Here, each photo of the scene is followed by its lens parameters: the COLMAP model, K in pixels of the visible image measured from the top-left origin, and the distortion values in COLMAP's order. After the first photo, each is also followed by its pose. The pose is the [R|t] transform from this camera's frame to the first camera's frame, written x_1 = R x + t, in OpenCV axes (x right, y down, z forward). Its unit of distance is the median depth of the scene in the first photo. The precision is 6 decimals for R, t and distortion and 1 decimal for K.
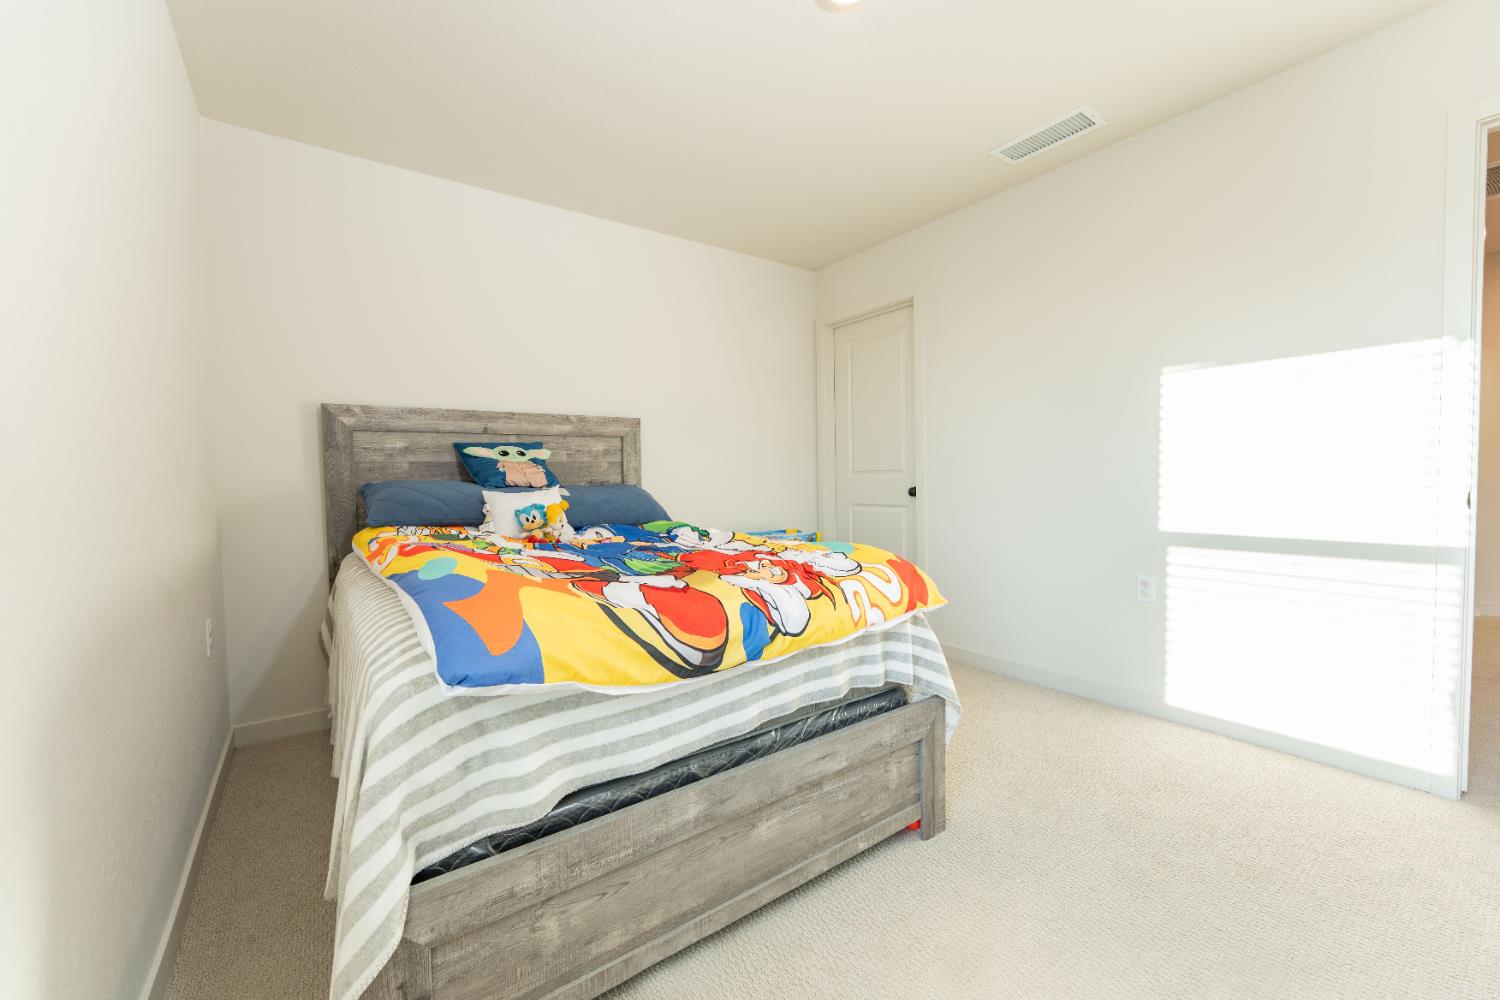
lens RADIAL K [[601.1, 0, 750.0], [0, 601.1, 500.0], [0, 0, 1]] dist [-0.000024, -0.000417]
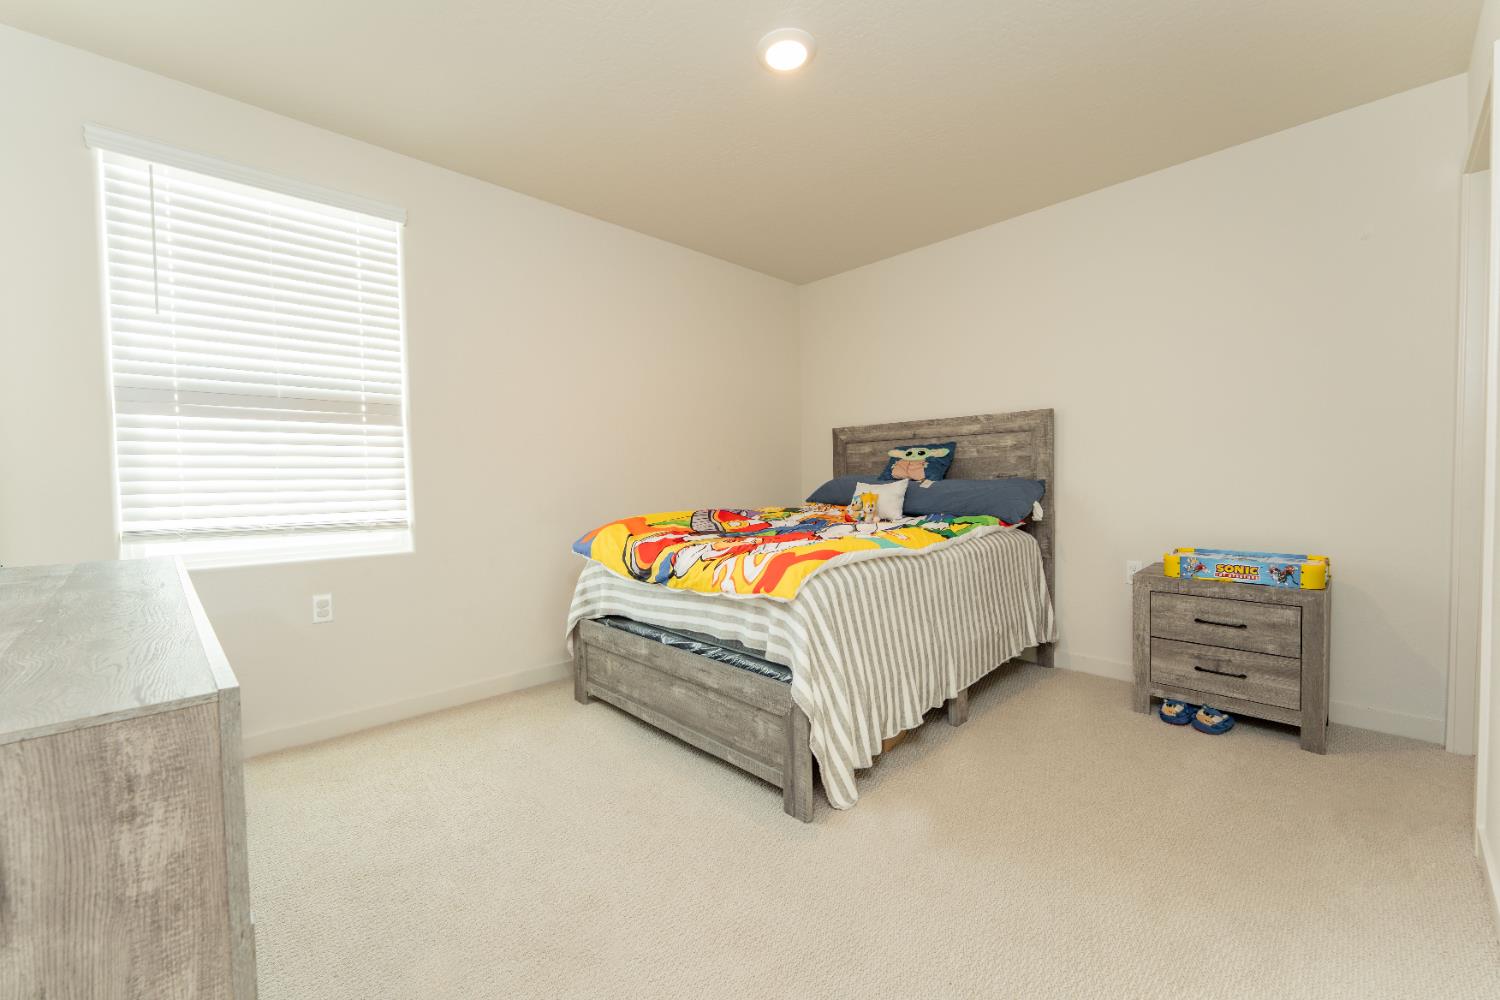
lens RADIAL K [[601.1, 0, 750.0], [0, 601.1, 500.0], [0, 0, 1]] dist [-0.000024, -0.000417]
pose [[0.129798, 0.049760, -0.990291, 0.917562], [-0.025219, 0.998583, 0.046871, -0.032780], [0.991220, 0.018891, 0.130868, 0.538119]]
